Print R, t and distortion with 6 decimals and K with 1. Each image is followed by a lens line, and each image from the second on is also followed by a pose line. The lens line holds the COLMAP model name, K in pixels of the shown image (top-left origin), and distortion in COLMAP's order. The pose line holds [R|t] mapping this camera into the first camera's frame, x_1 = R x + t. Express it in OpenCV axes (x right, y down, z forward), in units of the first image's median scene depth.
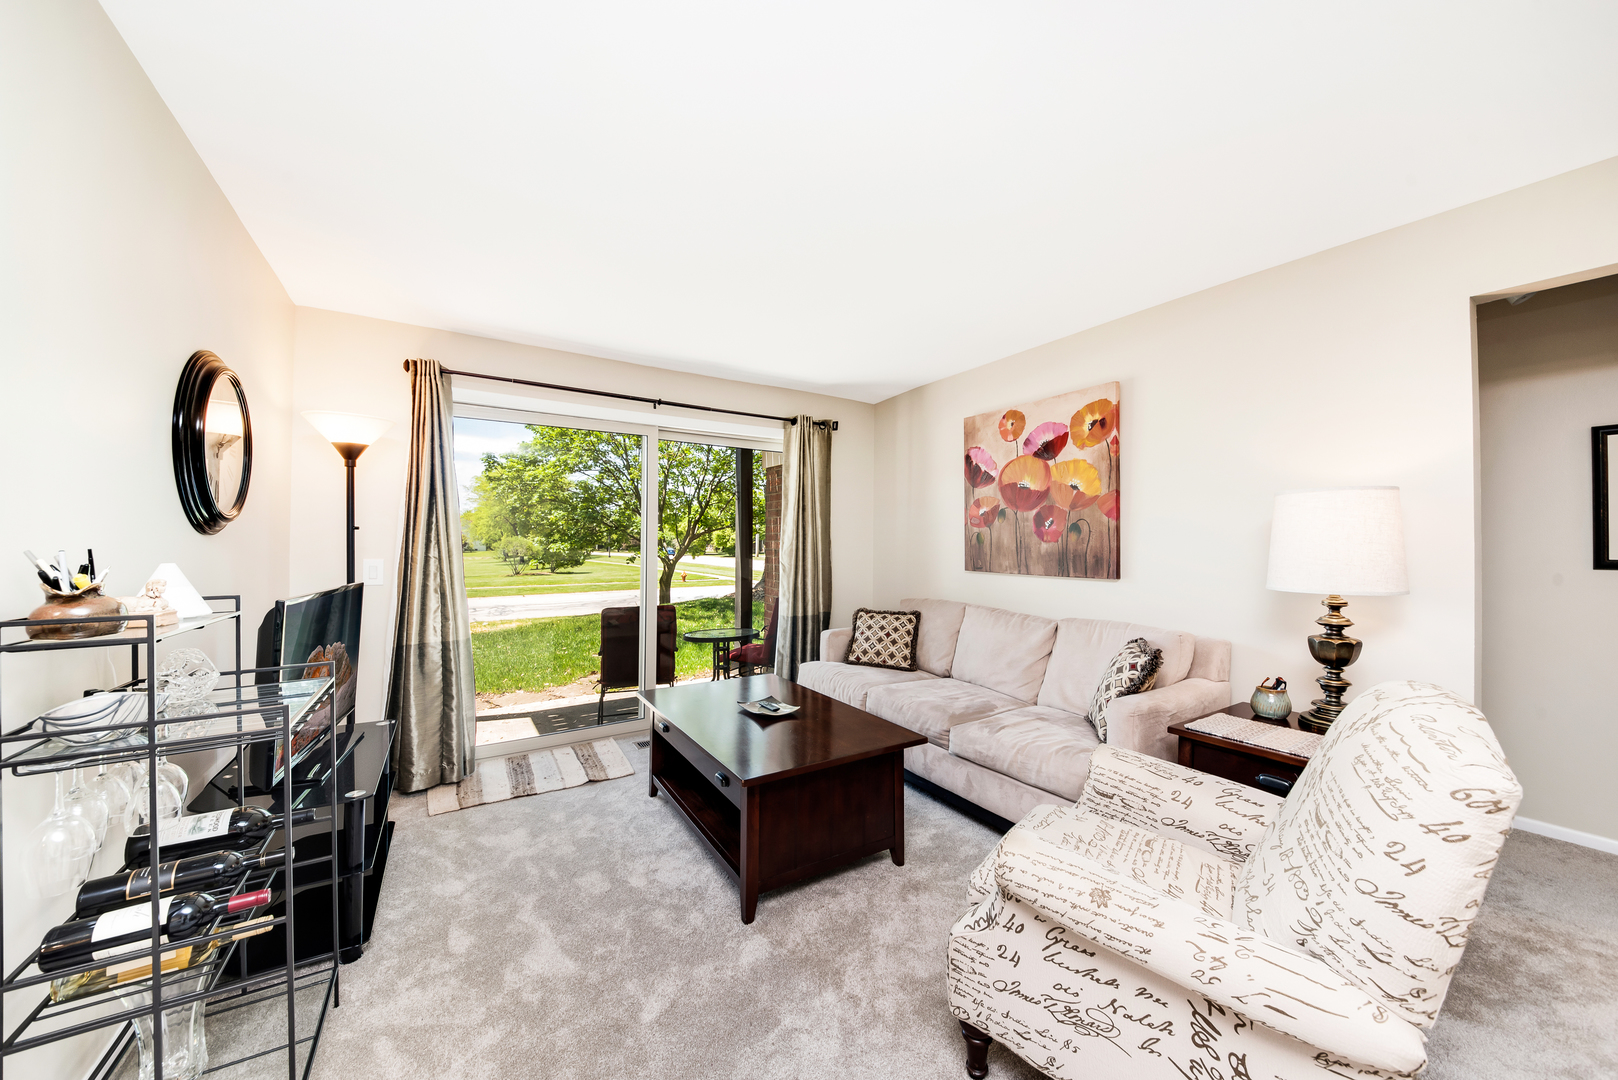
lens RADIAL K [[591.6, 0, 745.8], [0, 591.6, 545.0], [0, 0, 1]] dist [-0.000172, -0.000059]
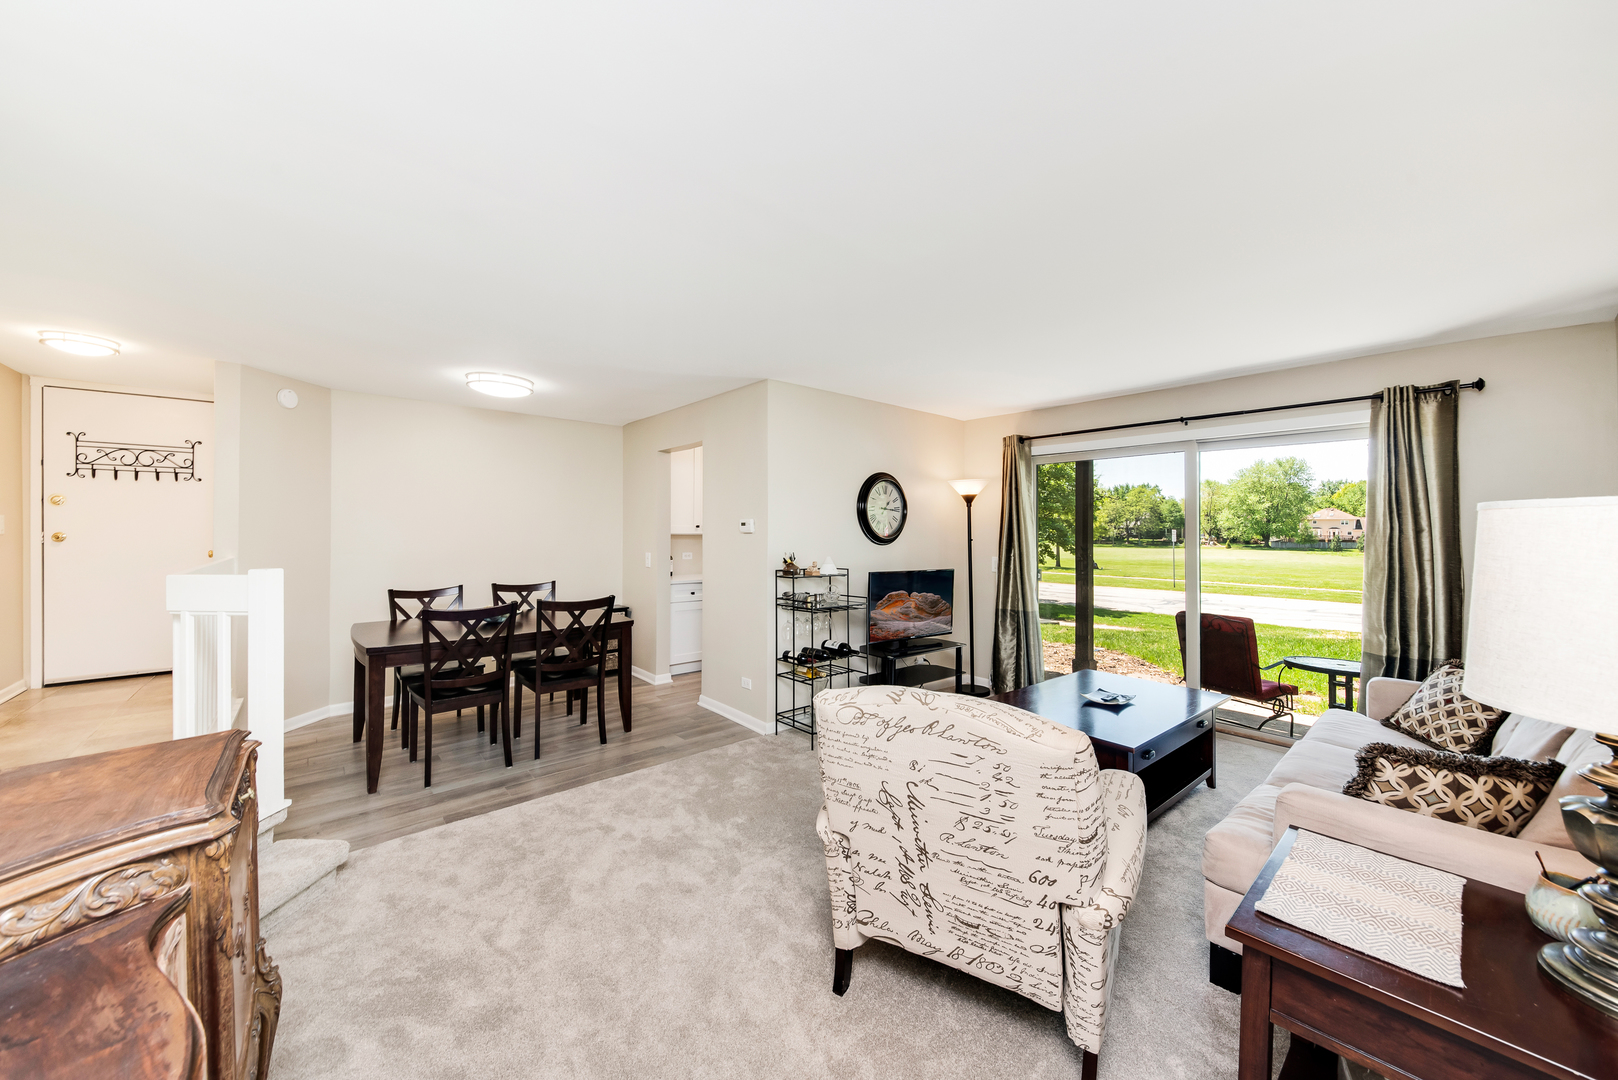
lens RADIAL K [[578.0, 0, 802.4], [0, 578.0, 543.1], [0, 0, 1]] dist [0.000336, -0.000166]
pose [[0.131521, 0.017314, -0.991162, 1.044317], [-0.002726, 0.999850, 0.017104, -0.048486], [0.991310, 0.000452, 0.131548, 0.245034]]
